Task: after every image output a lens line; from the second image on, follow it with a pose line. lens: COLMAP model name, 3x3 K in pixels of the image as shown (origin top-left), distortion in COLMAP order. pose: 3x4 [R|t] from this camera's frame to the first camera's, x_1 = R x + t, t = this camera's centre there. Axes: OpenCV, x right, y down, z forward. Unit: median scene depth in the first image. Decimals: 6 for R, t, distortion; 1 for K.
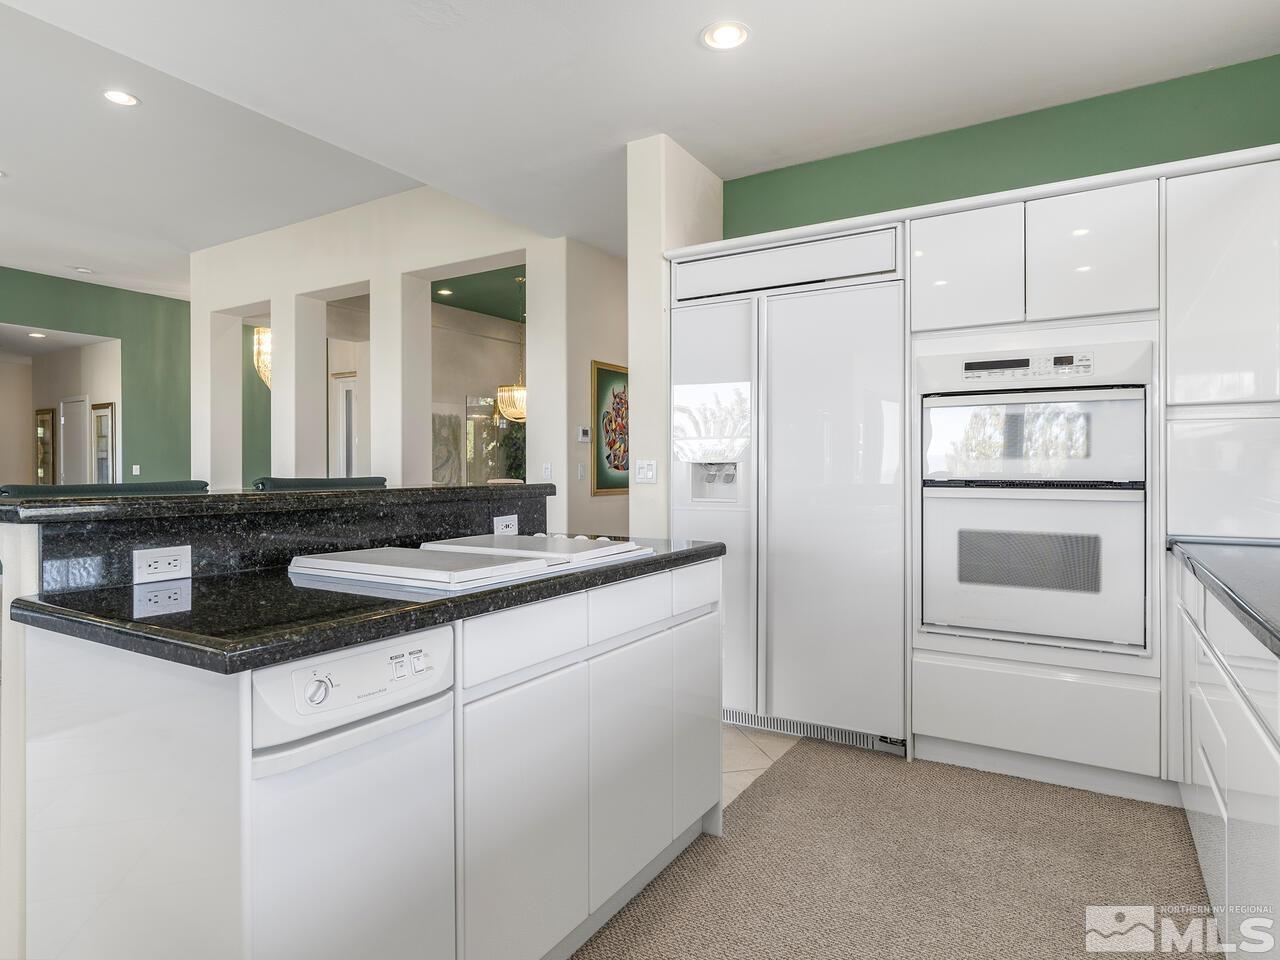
lens RADIAL K [[742.9, 0, 631.3], [0, 742.9, 472.7], [0, 0, 1]] dist [-0.005078, 0.002605]
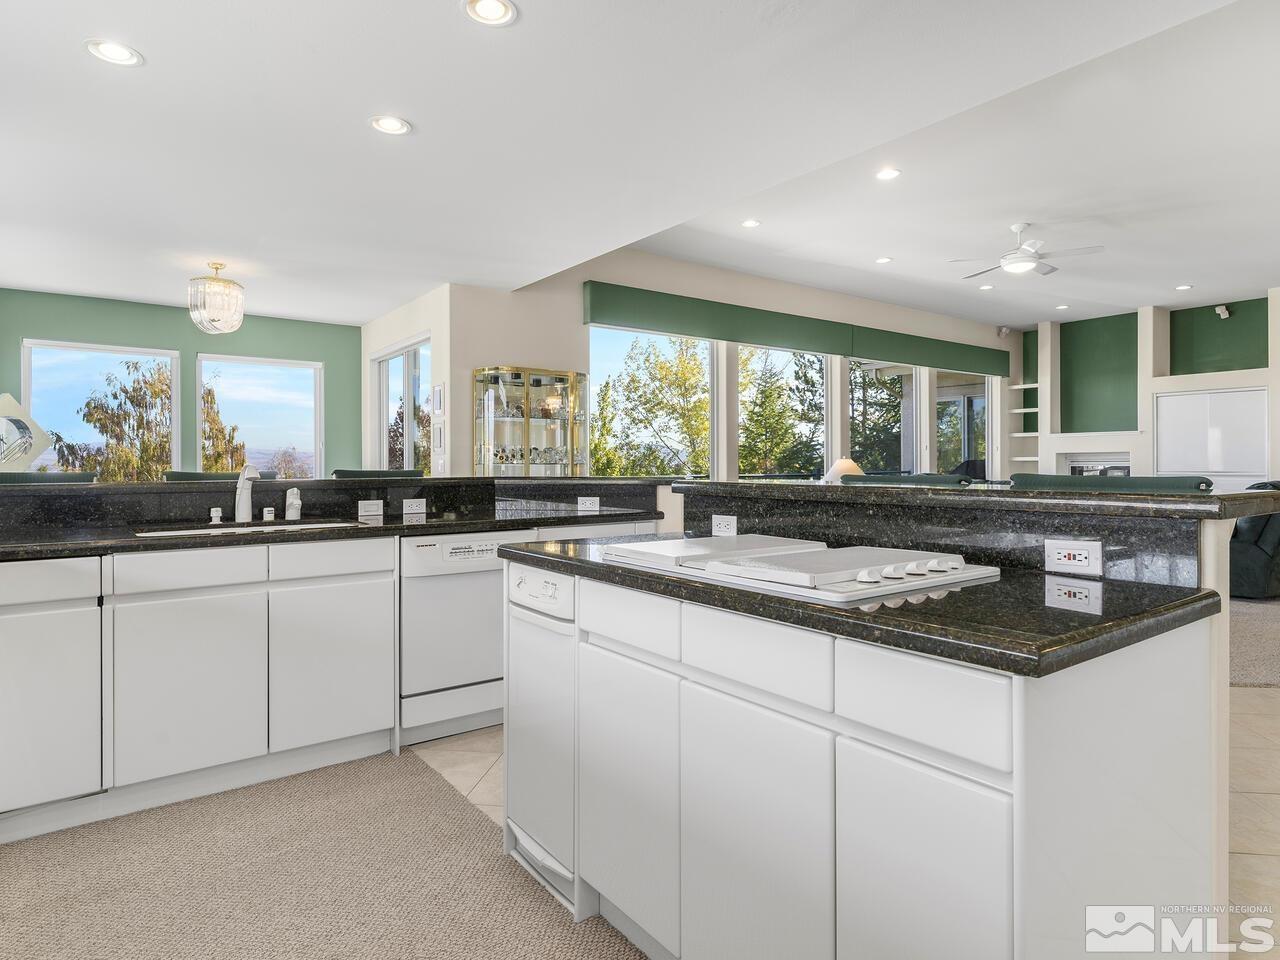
lens RADIAL K [[742.9, 0, 640.1], [0, 742.9, 467.7], [0, 0, 1]] dist [-0.005078, 0.002605]
pose [[-0.380593, 0.008998, -0.924699, 0.218505], [-0.003322, 0.999933, 0.011097, -0.004001], [0.924737, 0.007296, -0.380538, 0.356374]]
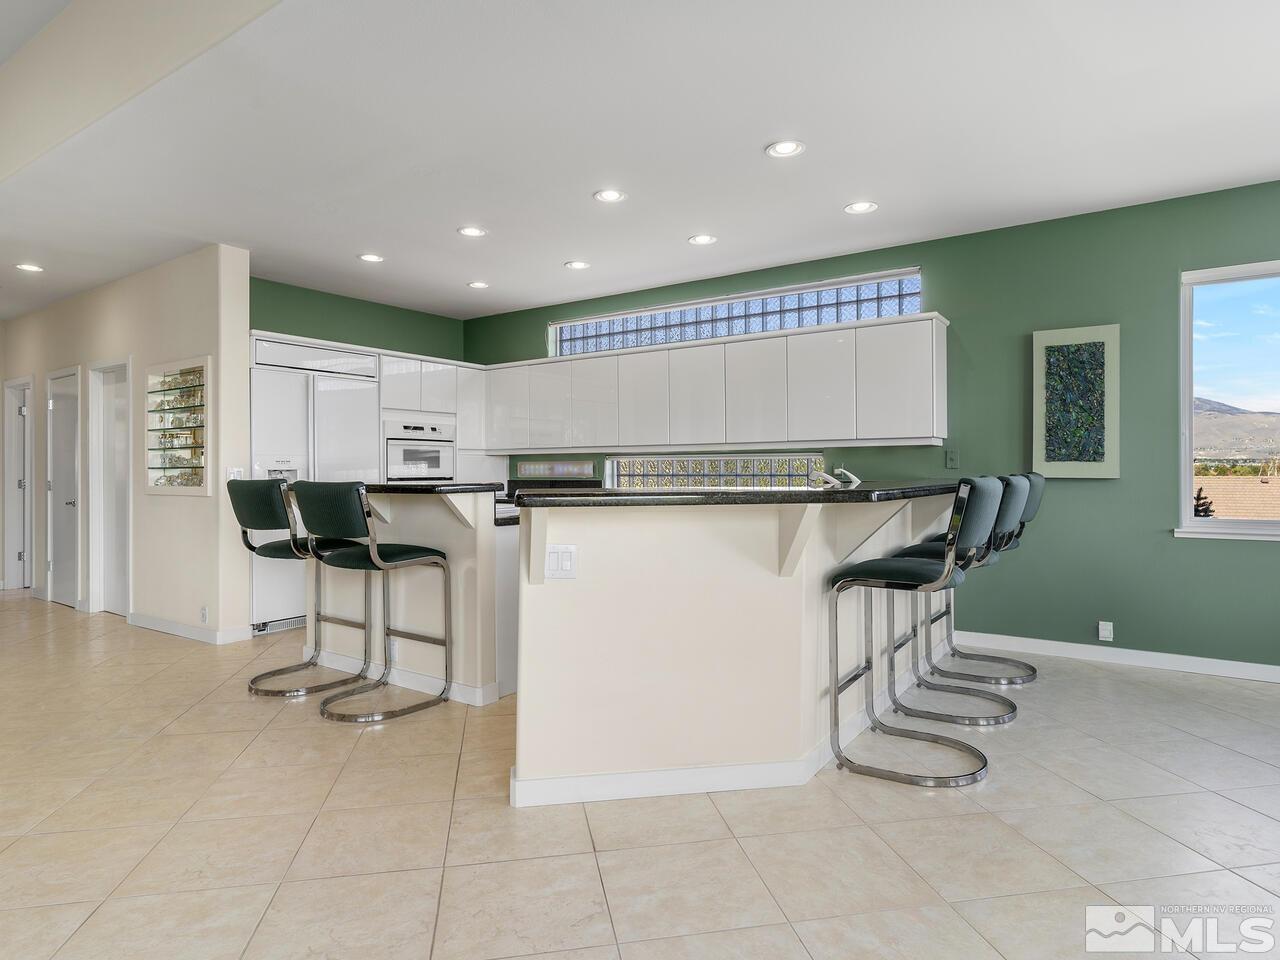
lens RADIAL K [[742.9, 0, 630.6], [0, 742.9, 467.8], [0, 0, 1]] dist [-0.005078, 0.002605]
pose [[0.069743, 0.004876, 0.997553, -0.699148], [0.011510, 0.999918, -0.005692, -0.000546], [-0.997499, 0.011879, 0.069681, 0.068327]]
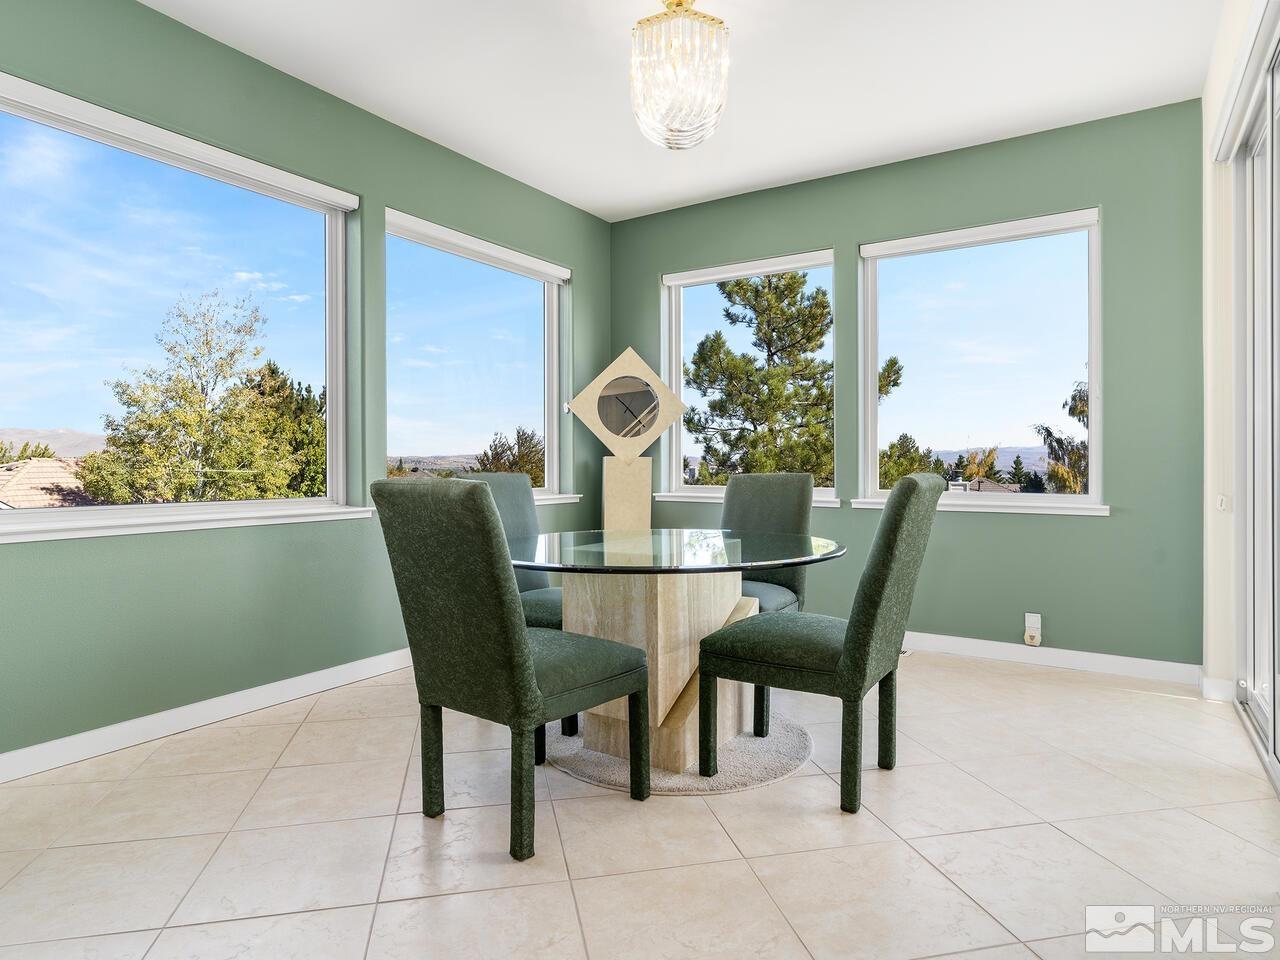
lens RADIAL K [[742.9, 0, 640.2], [0, 742.9, 473.4], [0, 0, 1]] dist [-0.005078, 0.002605]
pose [[-0.999358, 0.008180, 0.034893, -0.360582], [0.008856, 0.999775, 0.019259, 0.023191], [-0.034727, 0.019555, -0.999205, -0.004841]]
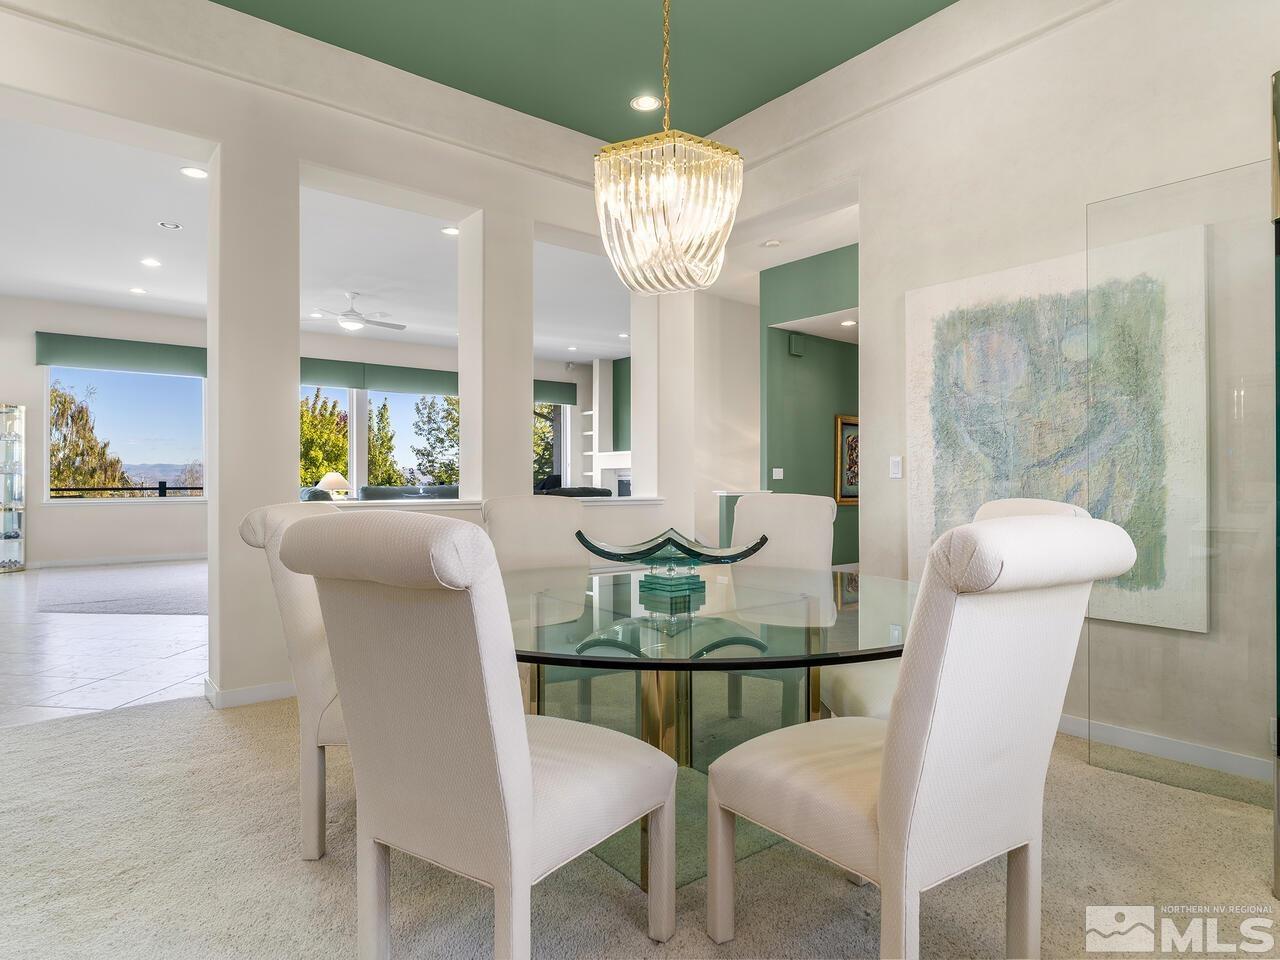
lens RADIAL K [[742.9, 0, 645.0], [0, 742.9, 481.3], [0, 0, 1]] dist [-0.005078, 0.002605]
pose [[-0.345229, -0.000401, -0.938518, 0.161585], [-0.009203, 0.999953, 0.002957, 0.005411], [0.938473, 0.009658, -0.345217, 1.402715]]
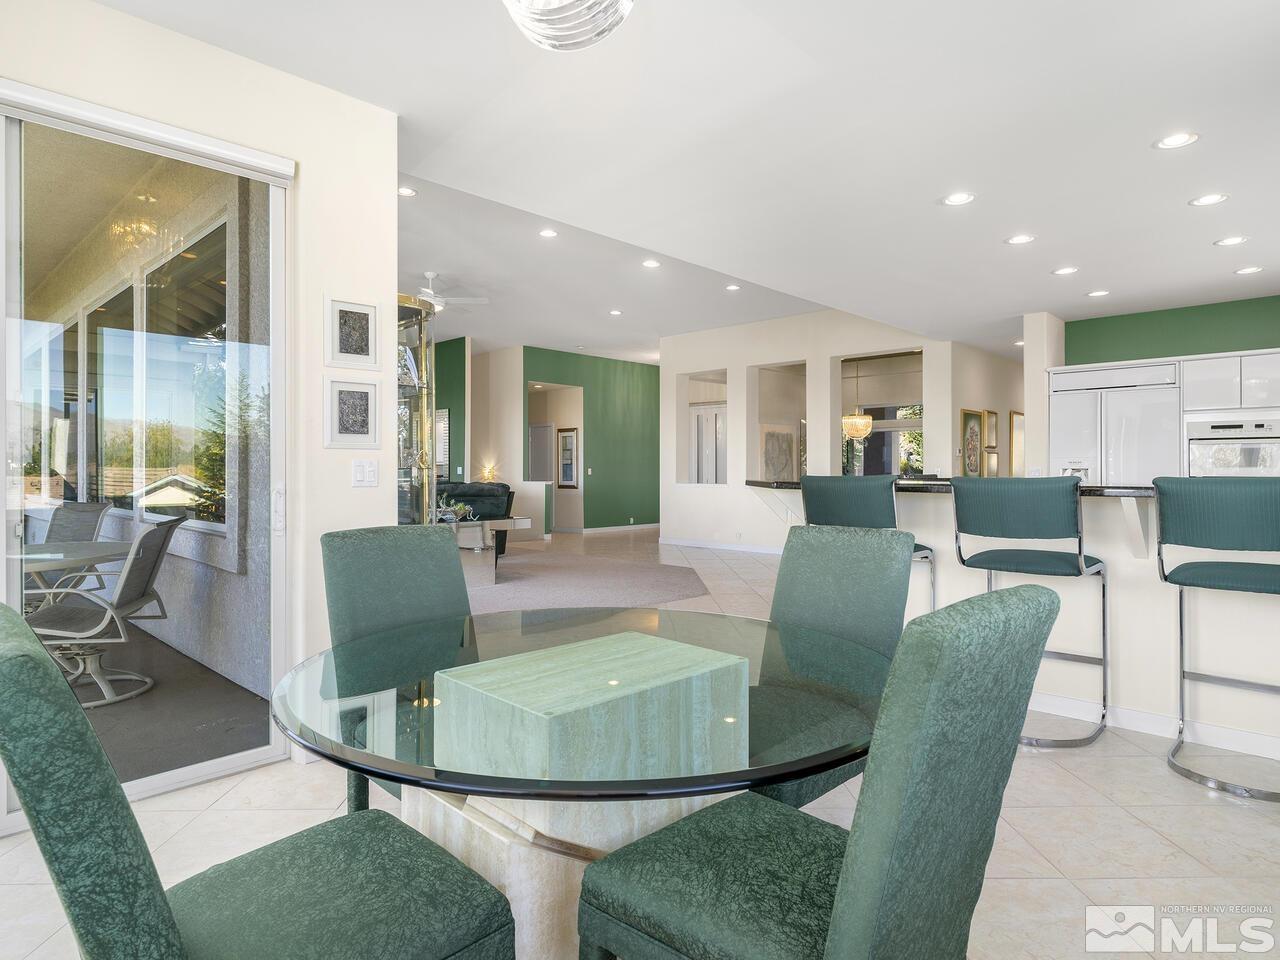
lens RADIAL K [[742.9, 0, 637.8], [0, 742.9, 467.2], [0, 0, 1]] dist [-0.005078, 0.002605]
pose [[0.973993, 0.002991, -0.226557, -0.303900], [-0.005884, 0.999910, -0.012094, 0.007227], [0.226501, 0.013113, 0.973923, -0.654713]]
